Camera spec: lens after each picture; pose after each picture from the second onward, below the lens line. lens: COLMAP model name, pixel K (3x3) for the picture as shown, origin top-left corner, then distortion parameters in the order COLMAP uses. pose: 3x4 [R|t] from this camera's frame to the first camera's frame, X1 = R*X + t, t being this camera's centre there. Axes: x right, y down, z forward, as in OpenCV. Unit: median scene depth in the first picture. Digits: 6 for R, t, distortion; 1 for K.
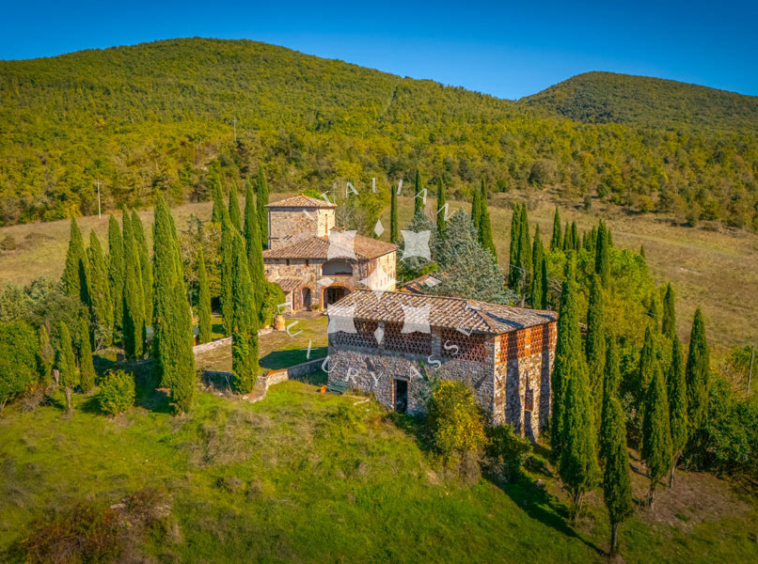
lens RADIAL K [[748.0, 0, 379.7], [0, 748.0, 282.0], [0, 0, 1]] dist [0.038832, 0.000000]
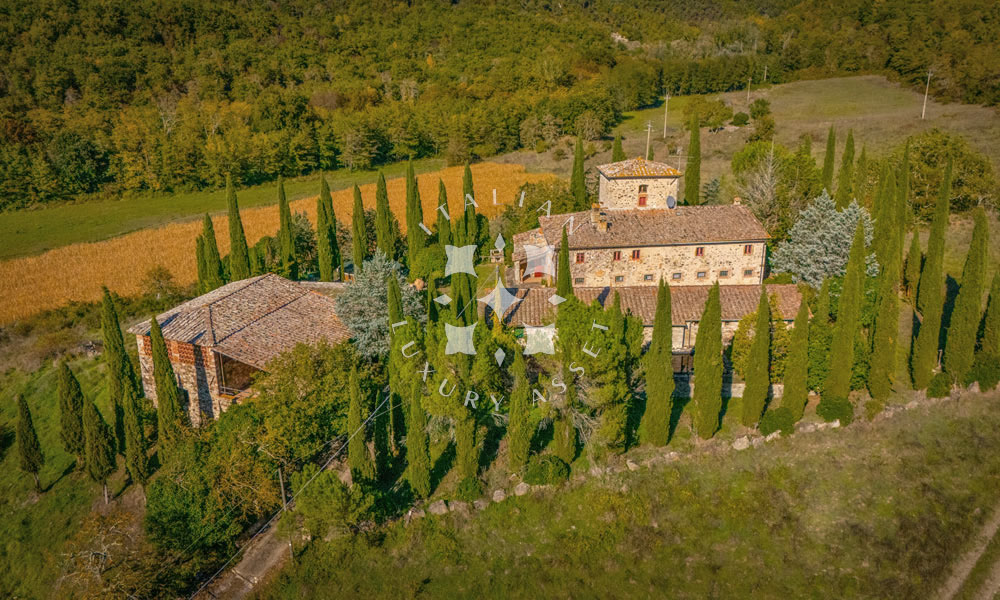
lens RADIAL K [[798.0, 0, 500.7], [0, 798.0, 300.4], [0, 0, 1]] dist [0.046017, -0.028004]
pose [[0.293894, 0.297424, -0.908386, 0.771623], [-0.090754, 0.954745, 0.283241, -0.212756], [0.951520, -0.000803, 0.307586, 0.558818]]
